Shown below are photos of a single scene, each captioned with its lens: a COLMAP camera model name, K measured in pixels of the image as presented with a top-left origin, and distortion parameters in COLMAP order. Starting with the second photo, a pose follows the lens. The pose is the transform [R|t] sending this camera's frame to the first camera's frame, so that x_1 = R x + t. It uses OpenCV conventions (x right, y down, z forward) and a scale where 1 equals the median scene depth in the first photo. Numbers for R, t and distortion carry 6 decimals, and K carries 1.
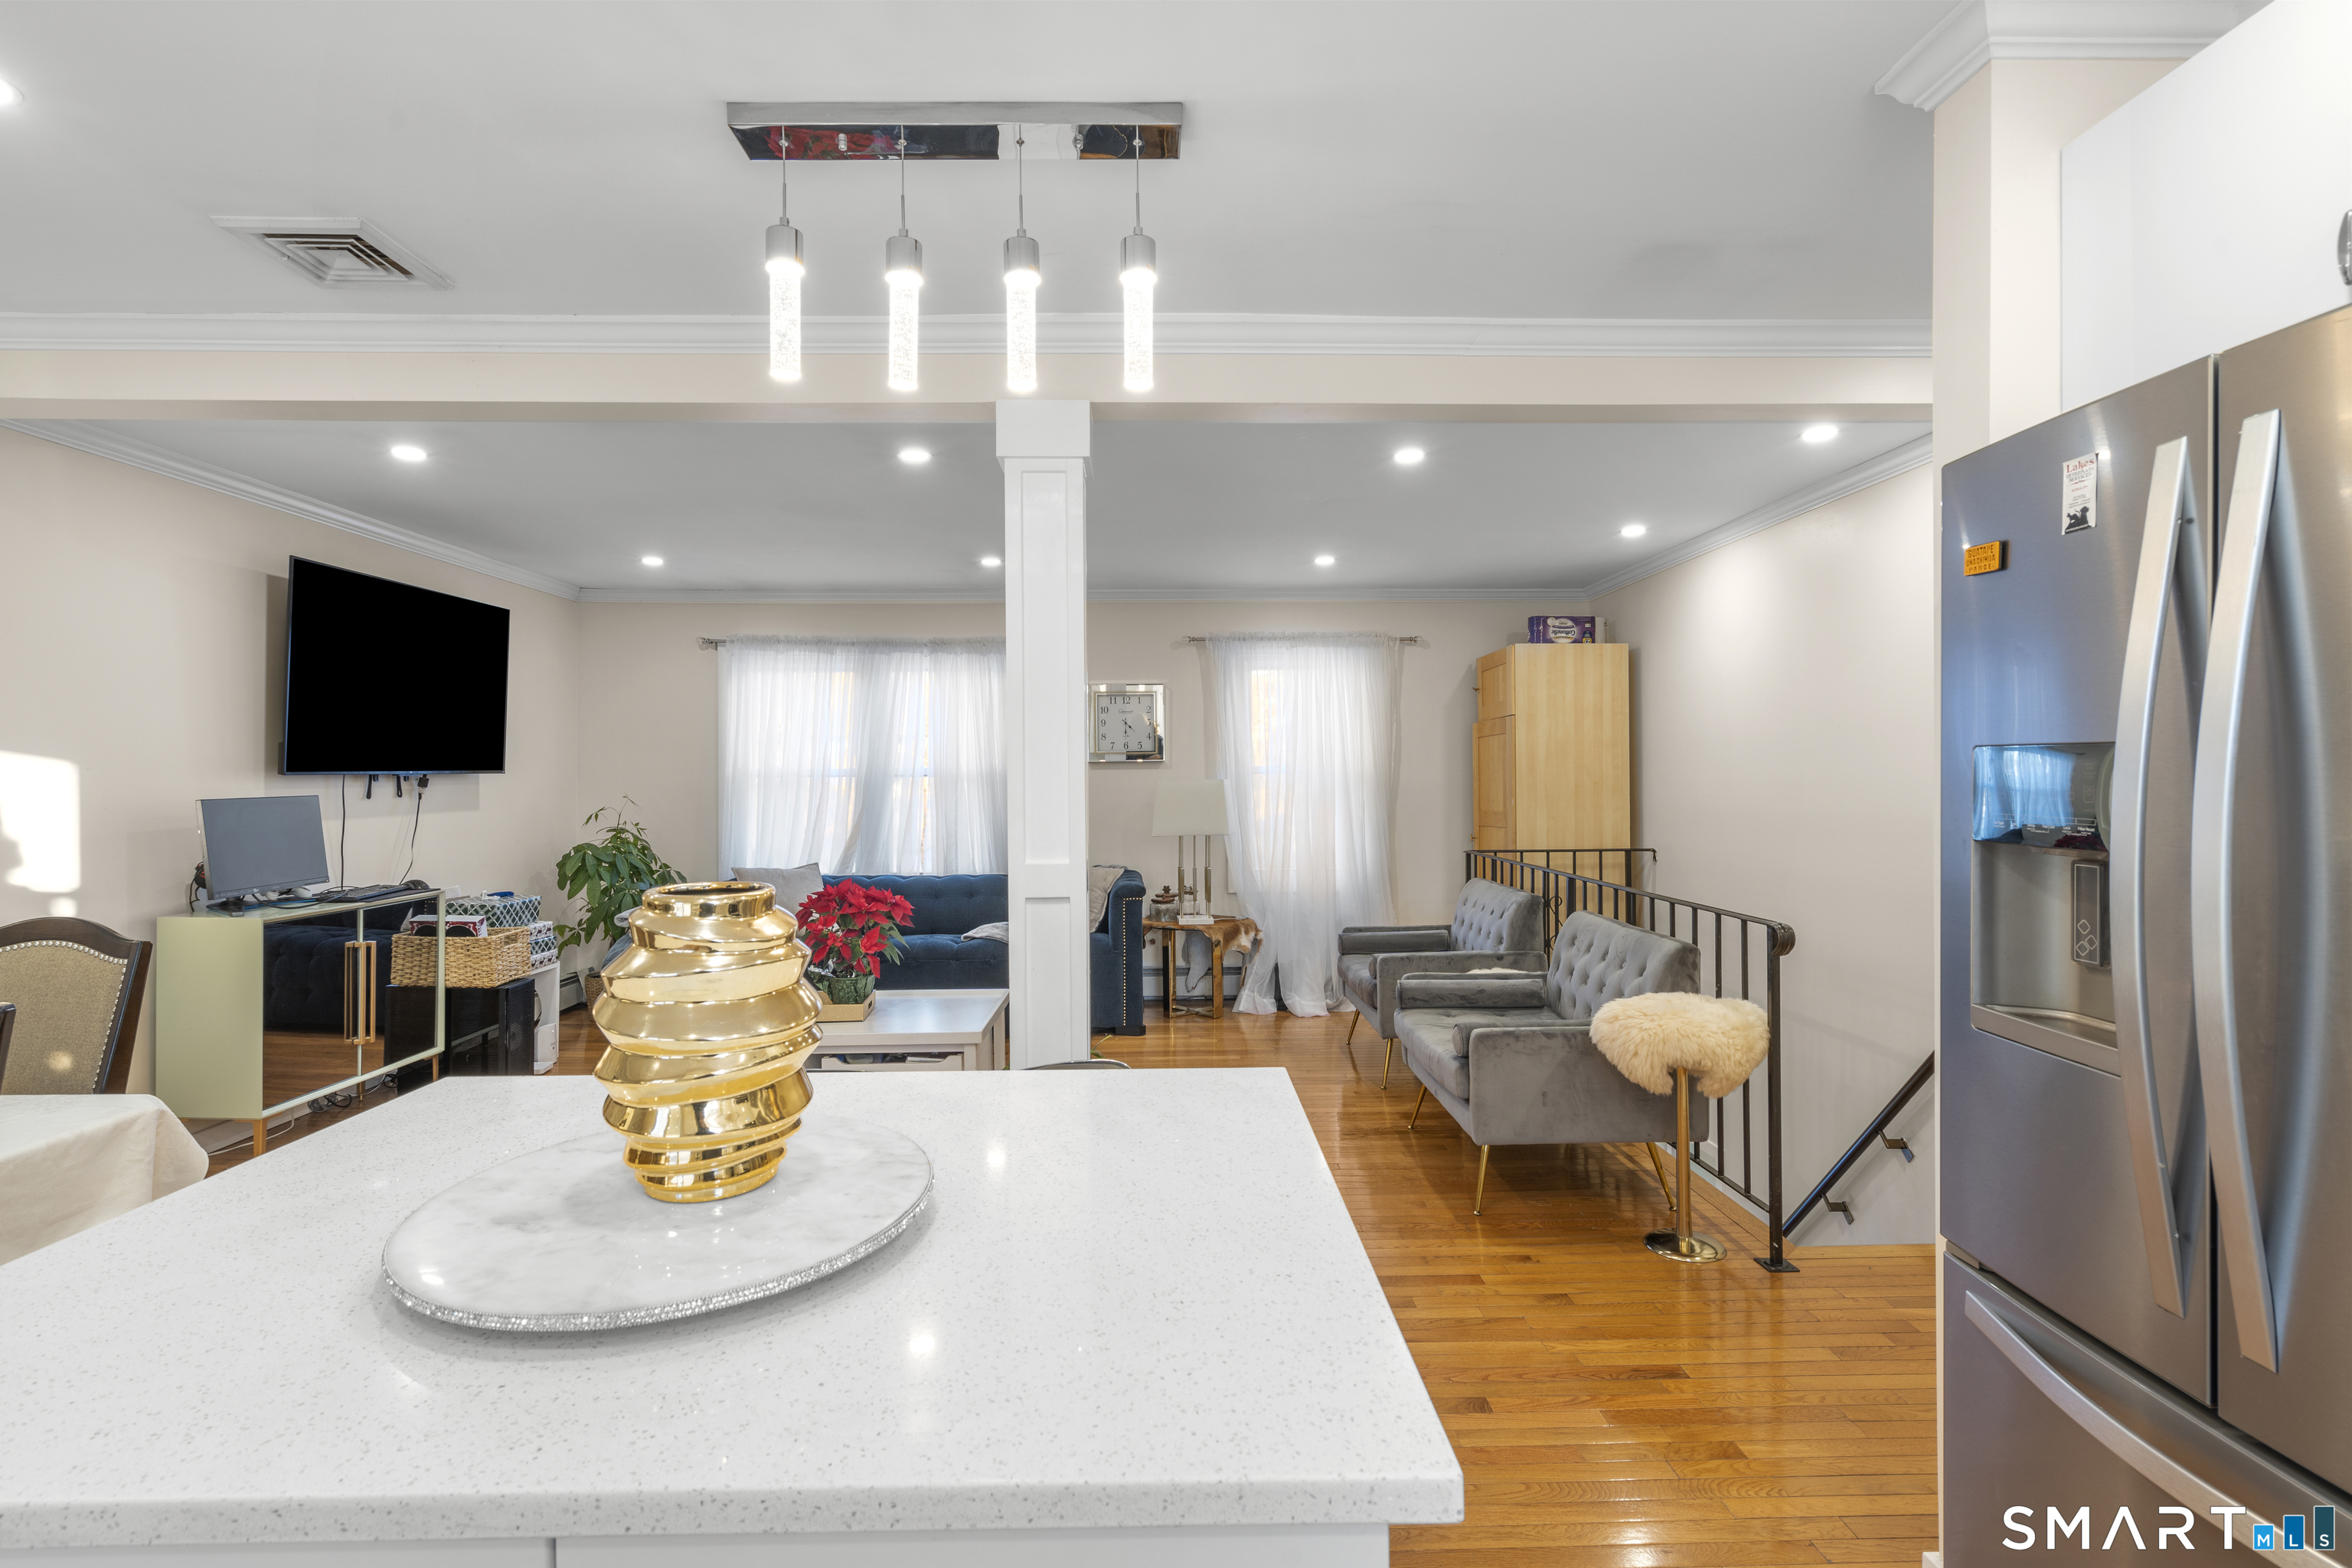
lens RADIAL K [[1159.6, 0, 1184.9], [0, 1159.6, 764.3], [0, 0, 1]] dist [0.001855, 0.000631]
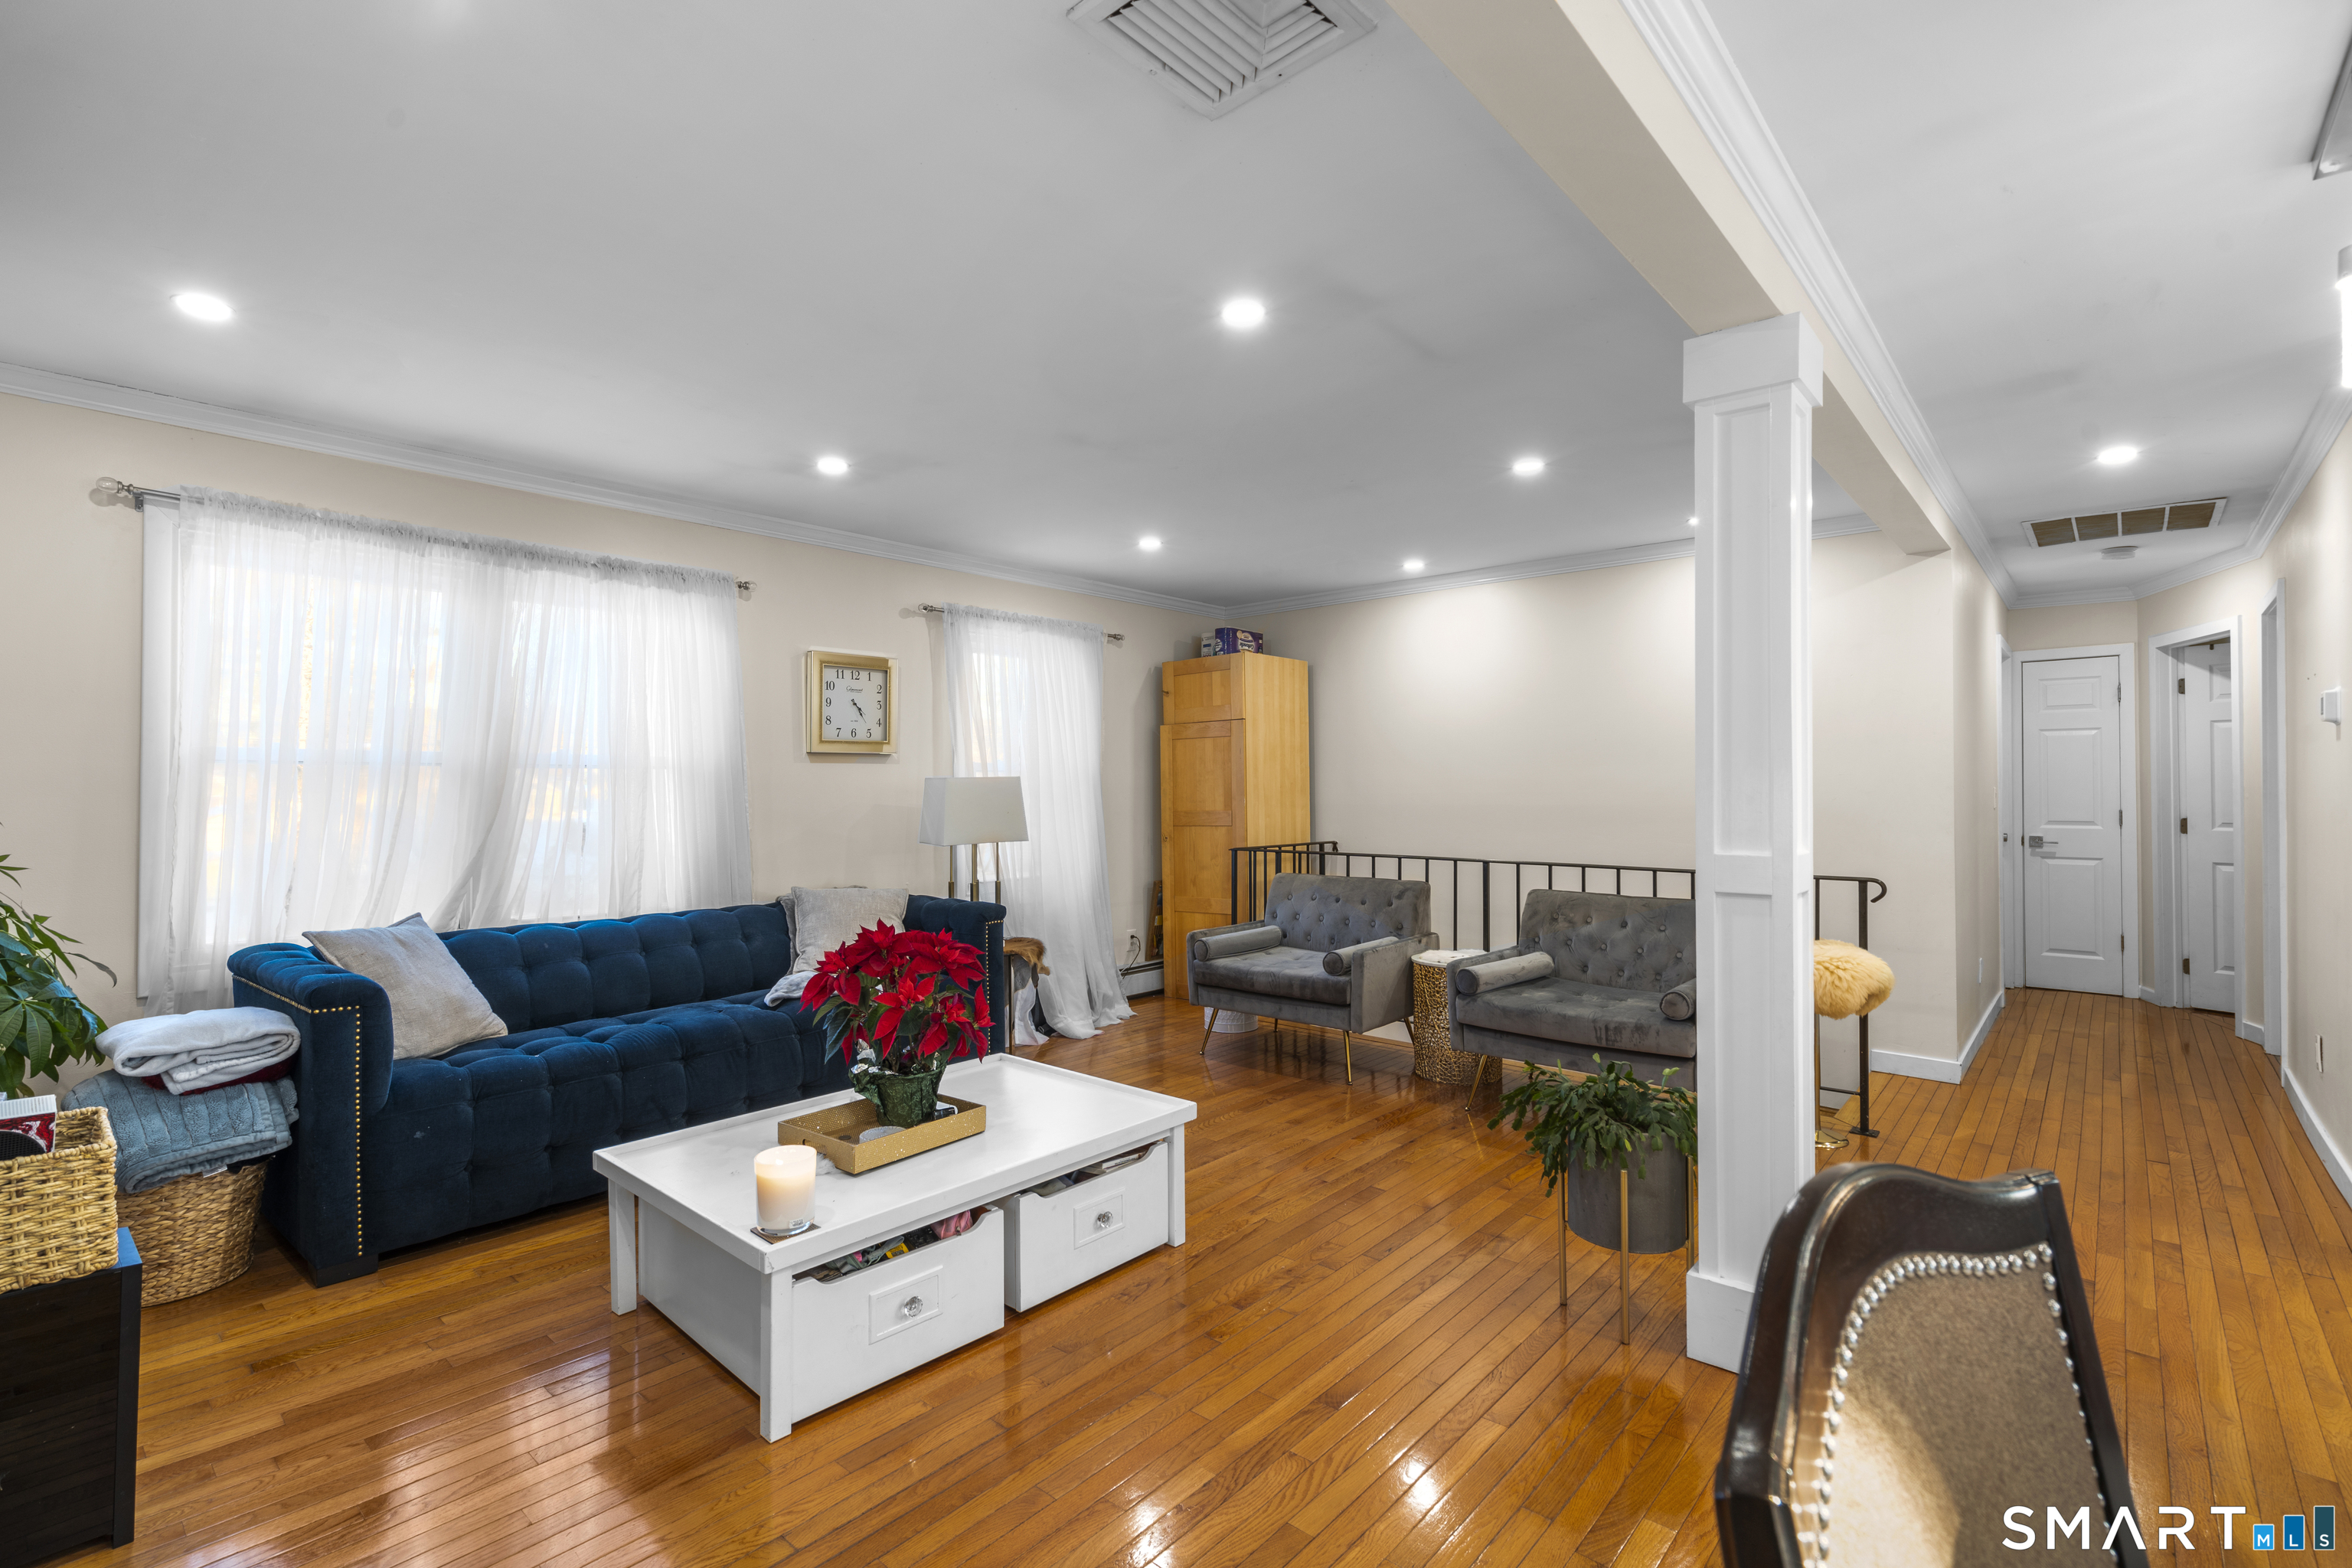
lens RADIAL K [[1088.8, 0, 1178.8], [0, 1088.8, 789.6], [0, 0, 1]] dist [-0.000060, -0.000215]
pose [[0.681564, 0.004034, 0.731748, -0.446666], [-0.006683, 0.999977, 0.000711, 0.020291], [-0.731728, -0.005375, 0.681575, 0.343322]]
